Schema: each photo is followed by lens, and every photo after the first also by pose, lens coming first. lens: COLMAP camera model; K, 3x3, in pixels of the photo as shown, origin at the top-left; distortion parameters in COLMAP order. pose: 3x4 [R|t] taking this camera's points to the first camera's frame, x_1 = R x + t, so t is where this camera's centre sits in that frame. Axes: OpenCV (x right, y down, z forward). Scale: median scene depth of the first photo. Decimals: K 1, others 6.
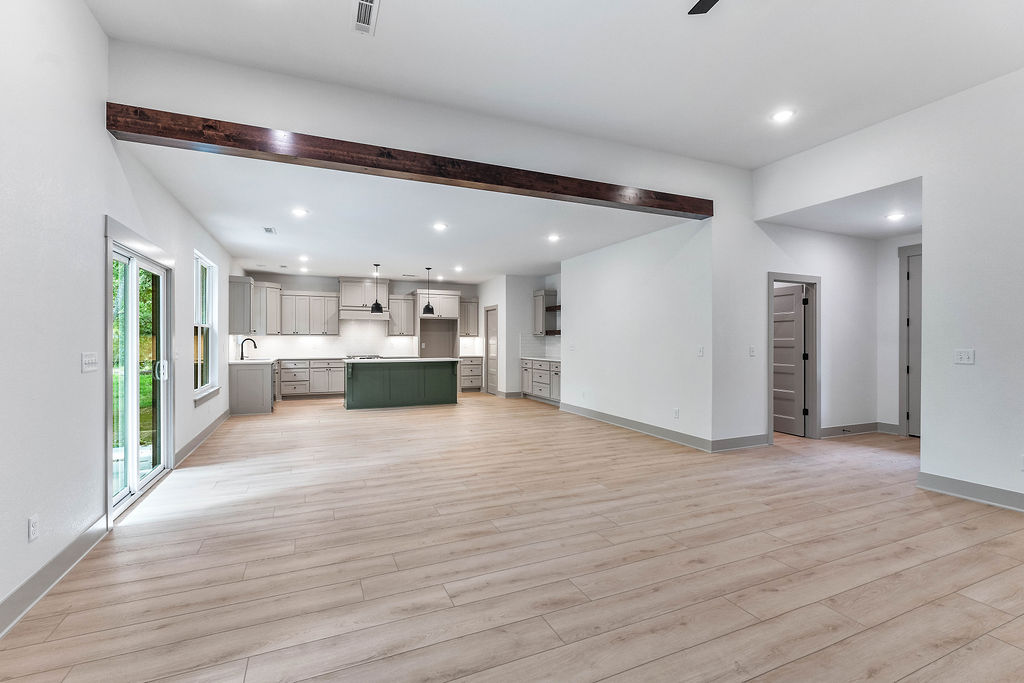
lens RADIAL K [[453.0, 0, 505.9], [0, 453.0, 340.5], [0, 0, 1]] dist [0.000198, 0.000183]
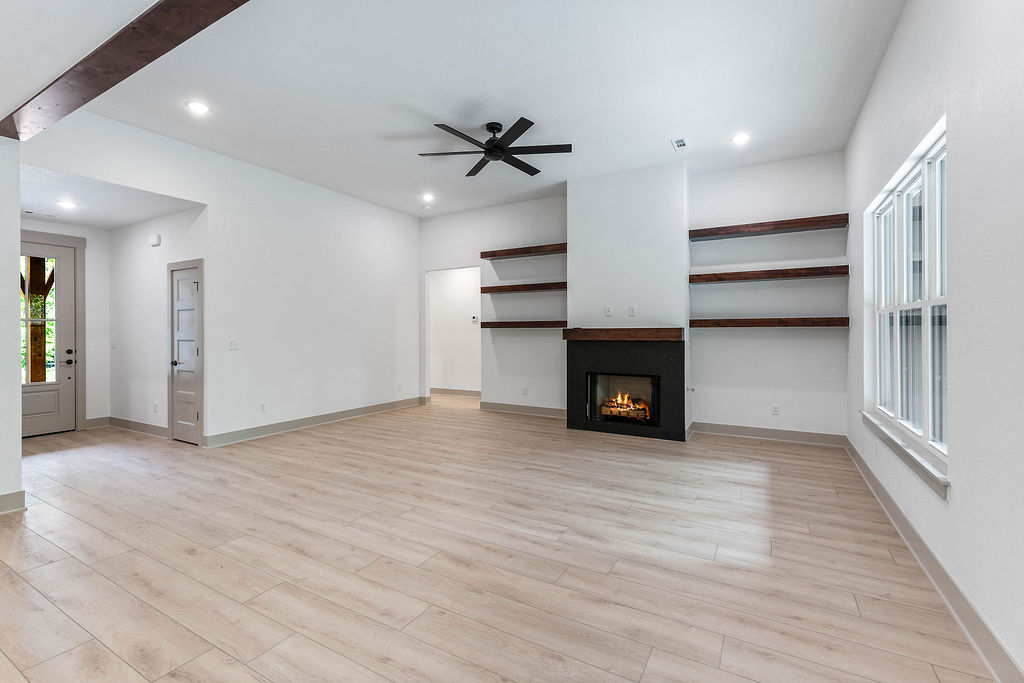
lens RADIAL K [[454.3, 0, 503.9], [0, 454.3, 333.3], [0, 0, 1]] dist [-0.001518, -0.000039]
pose [[-0.594286, -0.001088, 0.804253, -0.262768], [0.001258, 0.999997, 0.002282, -0.000711], [-0.804253, 0.002367, -0.594283, 0.472068]]
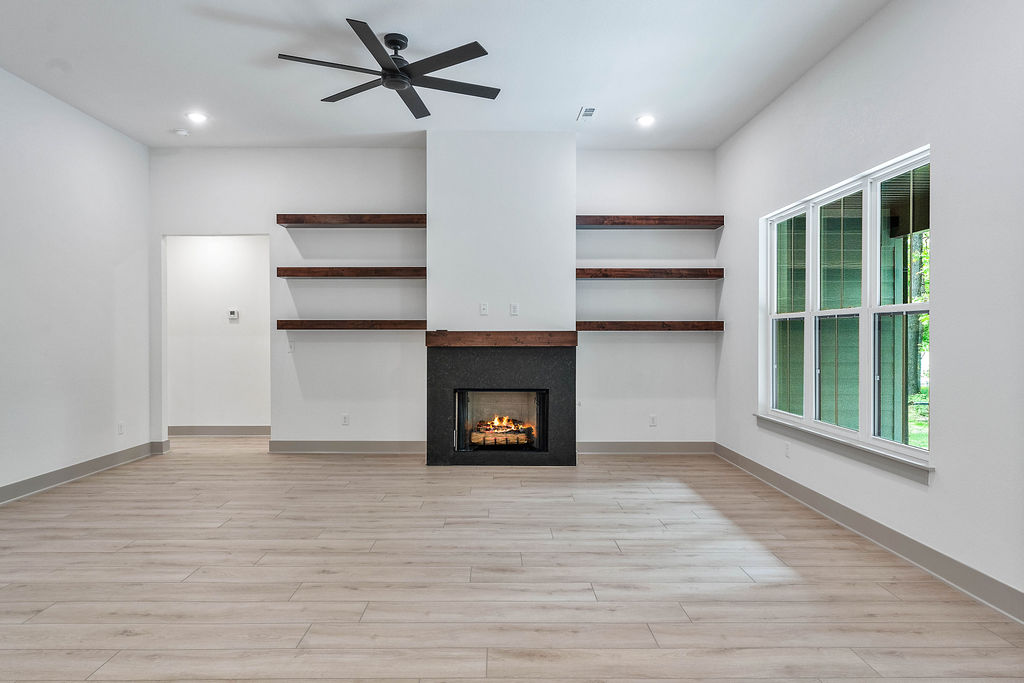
lens RADIAL K [[612.1, 0, 504.0], [0, 612.1, 340.4], [0, 0, 1]] dist [-0.000551, 0.001007]
pose [[-0.920557, -0.003916, 0.390589, -0.117736], [-0.000926, 0.999969, 0.007844, -0.001009], [-0.390607, 0.006859, -0.920532, 0.580722]]
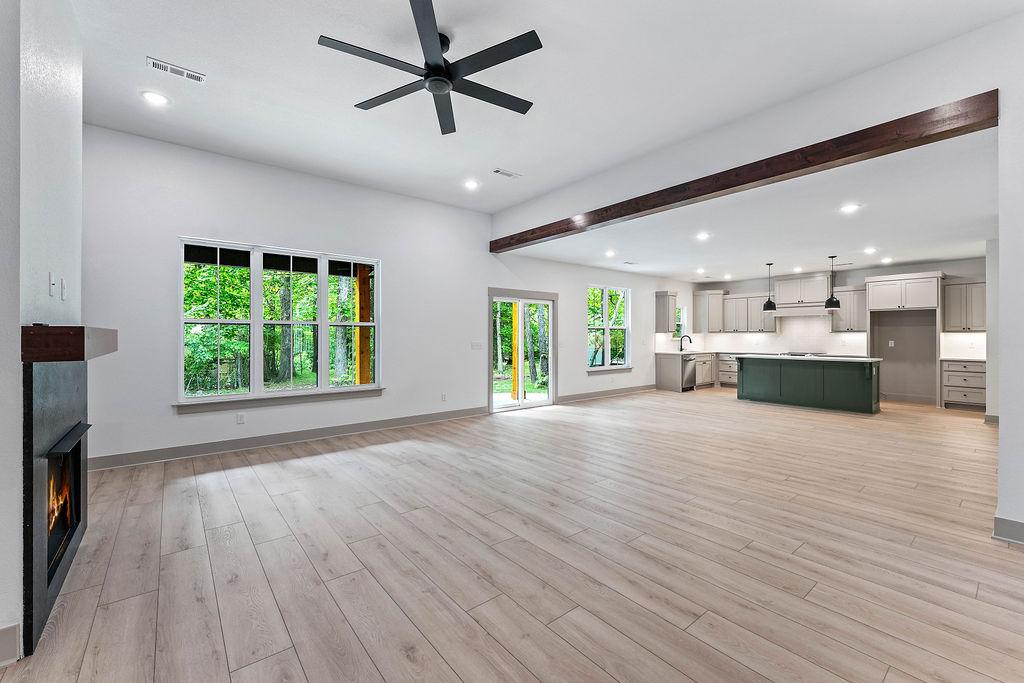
lens RADIAL K [[419.4, 0, 505.5], [0, 419.4, 336.2], [0, 0, 1]] dist [-0.000262, 0.000014]
pose [[0.261946, 0.000166, -0.965083, 0.450695], [-0.001860, 0.999998, -0.000332, -0.000799], [0.965081, 0.001882, 0.261946, 0.156612]]
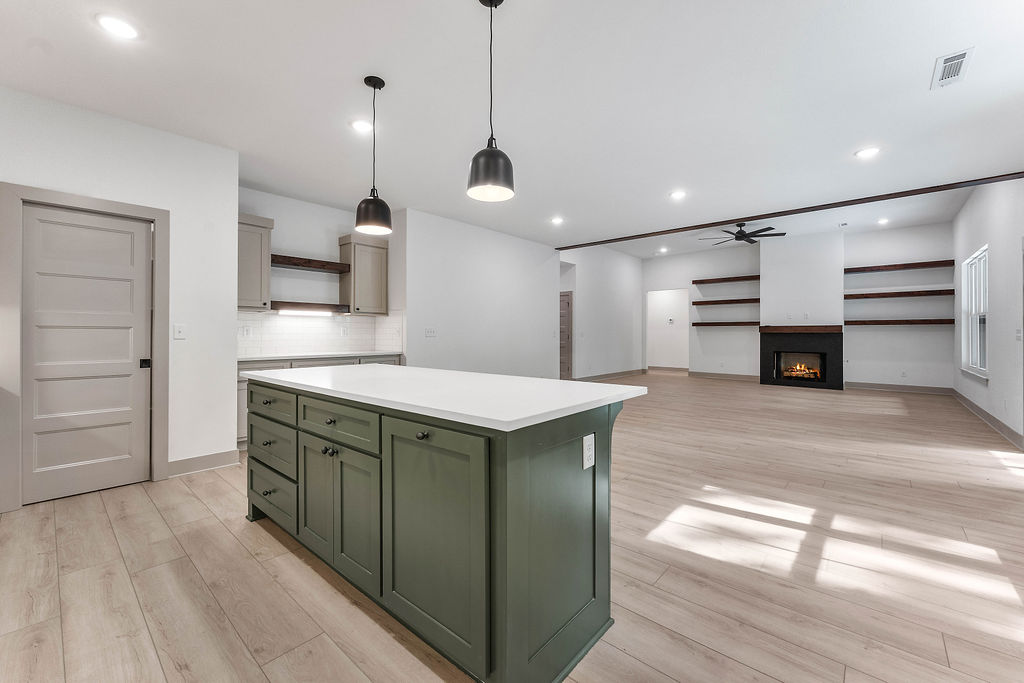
lens RADIAL K [[410.6, 0, 506.6], [0, 410.6, 334.6], [0, 0, 1]] dist [-0.001586, -0.000106]
pose [[-0.415437, -0.003017, 0.909617, -0.457110], [-0.002468, 0.999995, 0.002189, 0.014721], [-0.909619, -0.001336, -0.415442, 1.013384]]
